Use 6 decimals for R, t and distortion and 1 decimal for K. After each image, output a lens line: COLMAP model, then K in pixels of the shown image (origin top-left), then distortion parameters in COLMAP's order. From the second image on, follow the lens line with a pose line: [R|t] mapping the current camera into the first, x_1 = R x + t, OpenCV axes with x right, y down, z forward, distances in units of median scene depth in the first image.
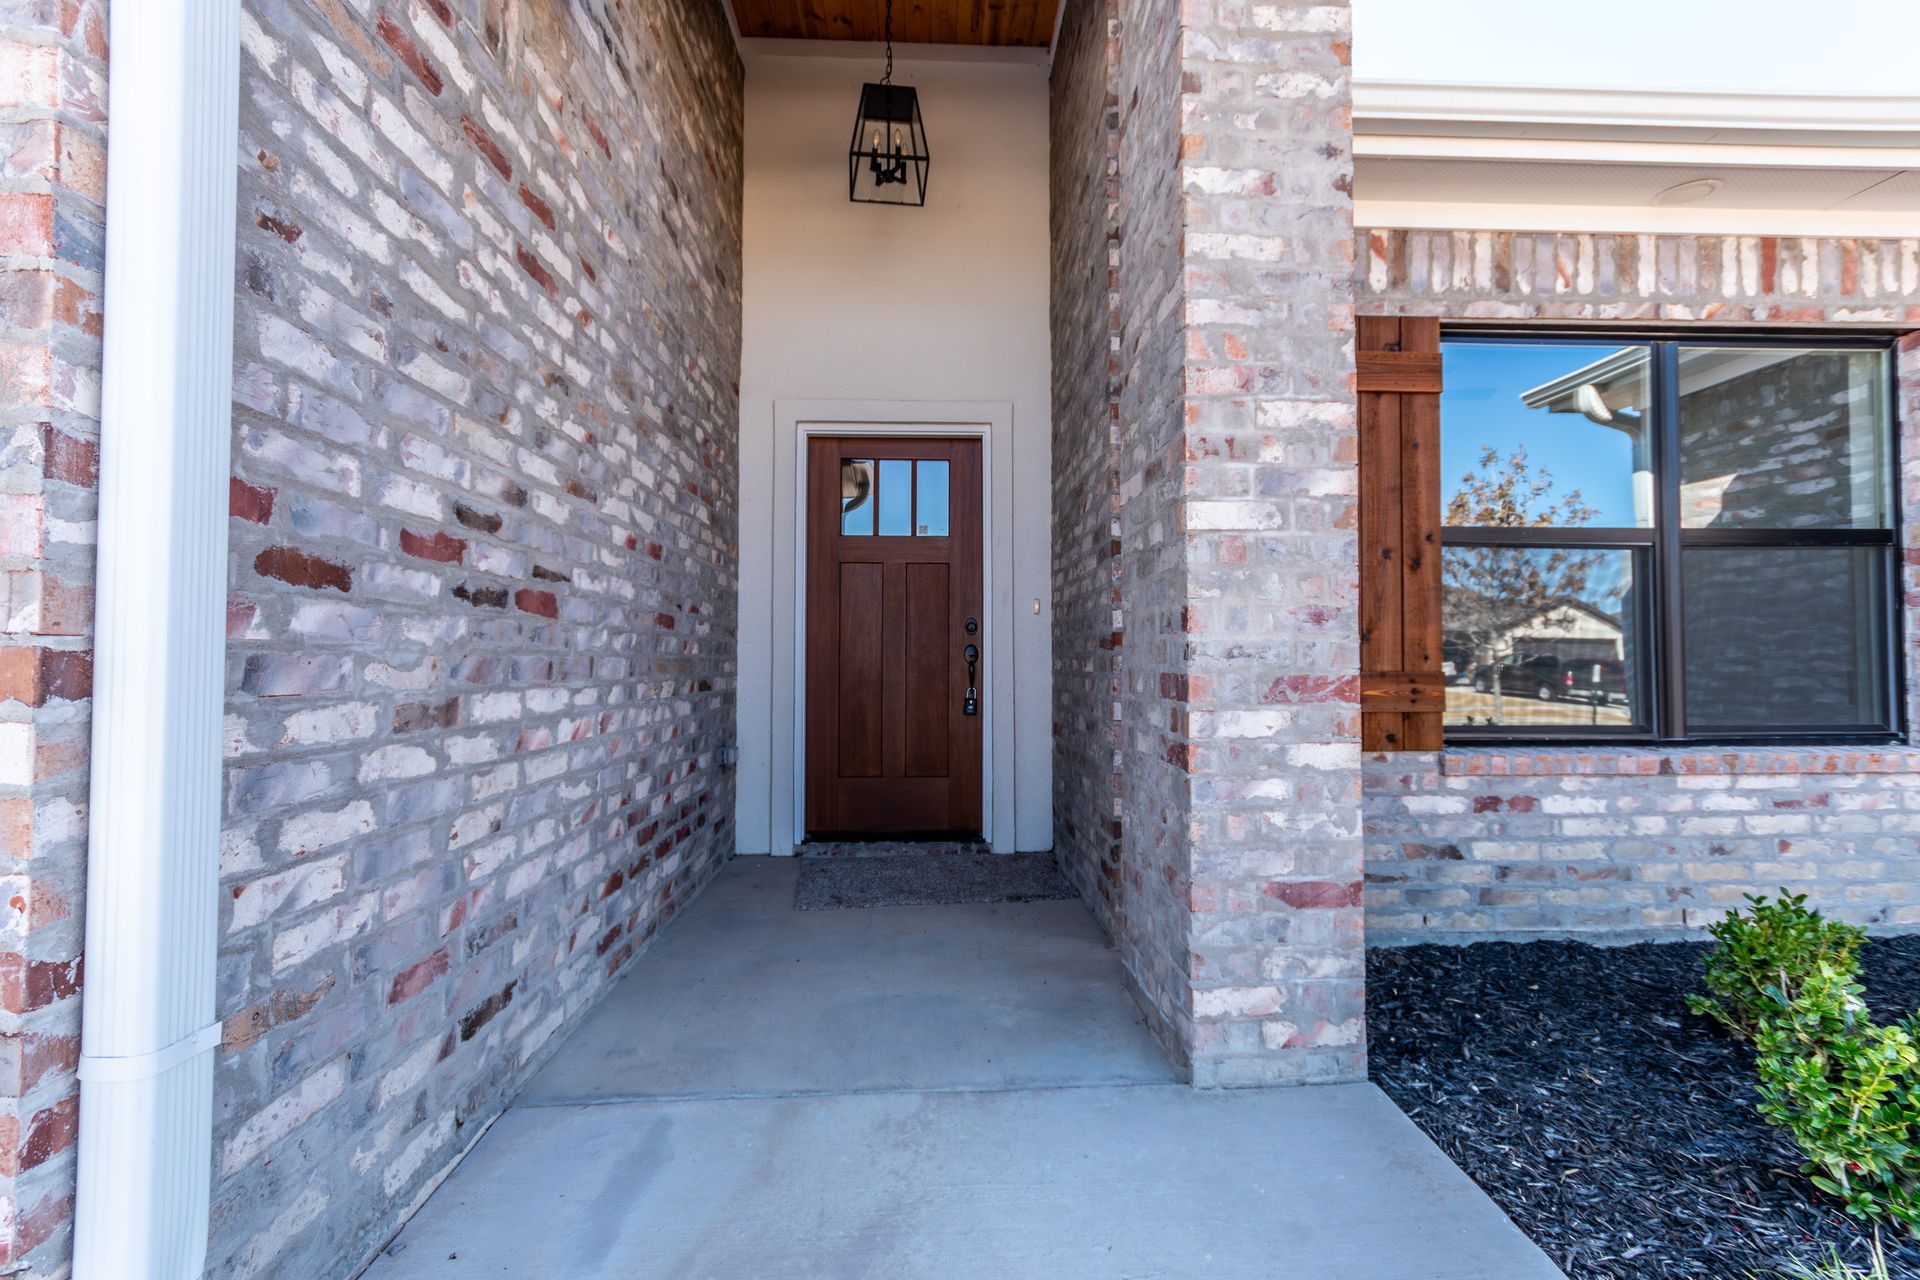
lens RADIAL K [[846.2, 0, 962.3], [0, 846.2, 635.9], [0, 0, 1]] dist [0.002305, 0.000472]
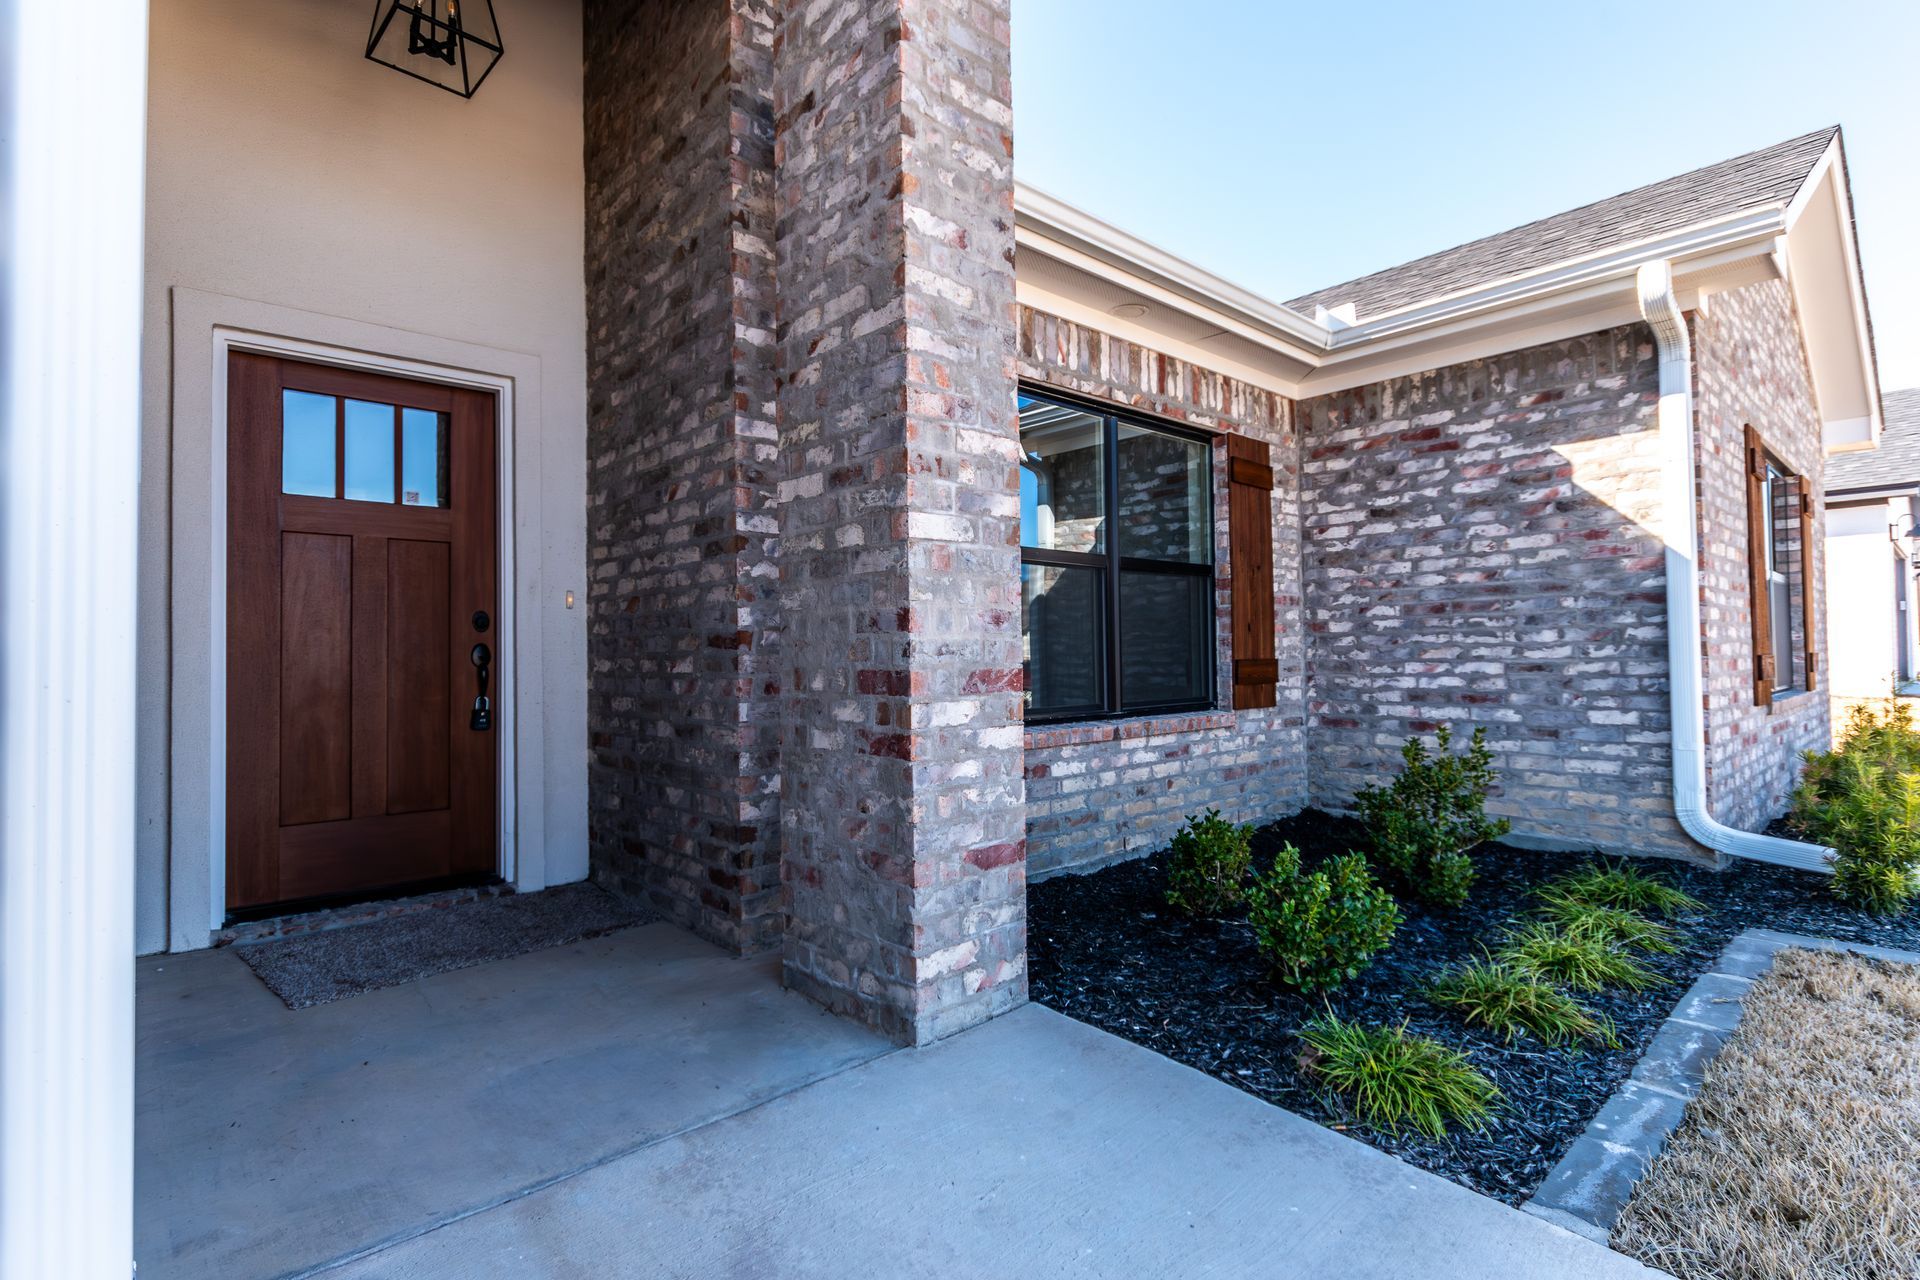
lens RADIAL K [[922.2, 0, 965.2], [0, 922.2, 636.1], [0, 0, 1]] dist [-0.018521, 0.020717]
pose [[0.769936, 0.003552, 0.638111, -0.399299], [-0.004674, 0.999989, 0.000072, 0.000854], [-0.638103, -0.003038, 0.769945, 0.040982]]
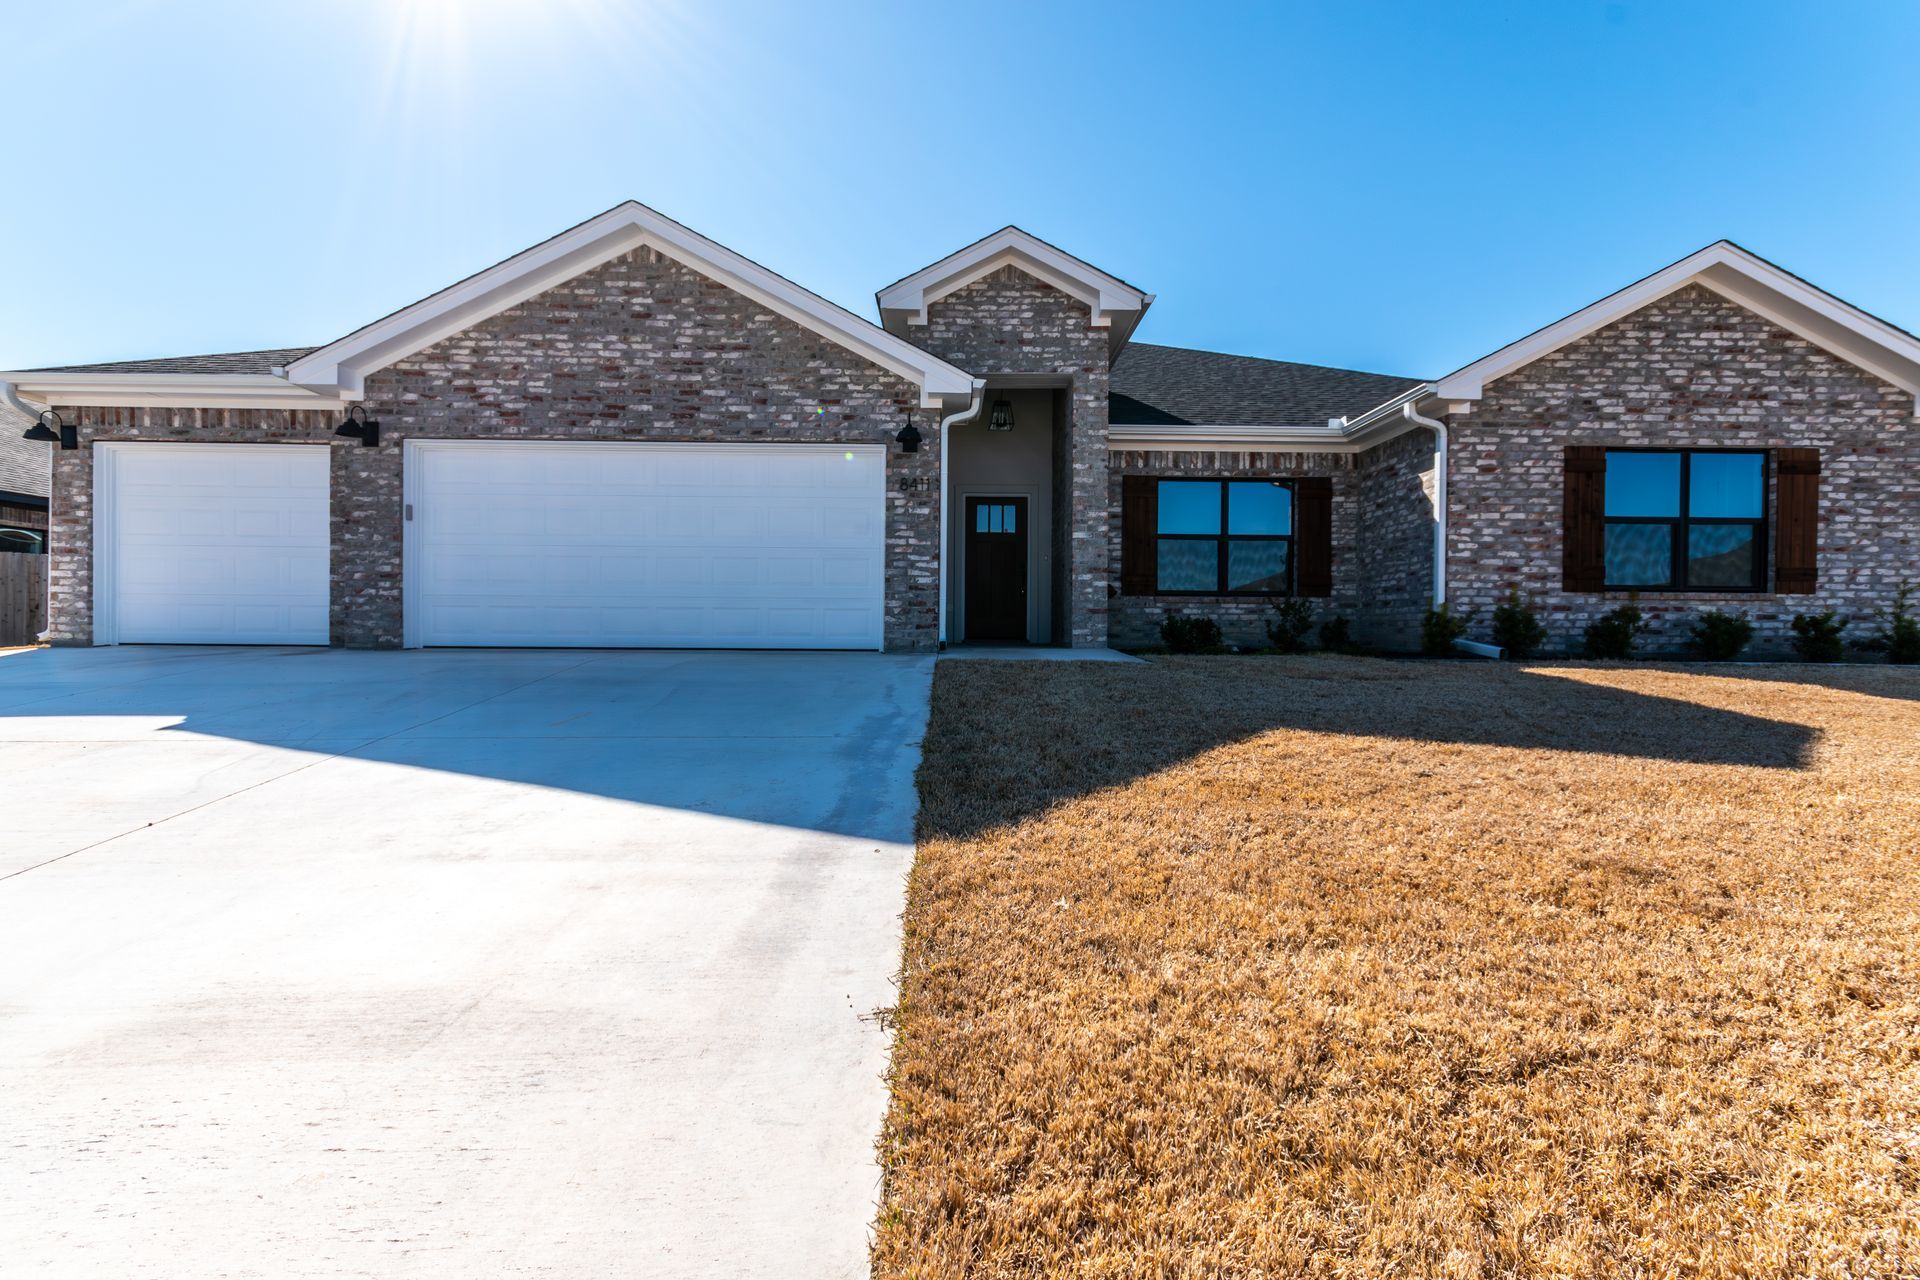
lens RADIAL K [[846.2, 0, 962.3], [0, 846.2, 635.9], [0, 0, 1]] dist [0.002305, 0.000472]
pose [[0.999531, 0.008238, -0.029507, -0.214377], [-0.007225, 0.999387, 0.034261, 0.262641], [0.029771, -0.034032, 0.998977, -3.707274]]
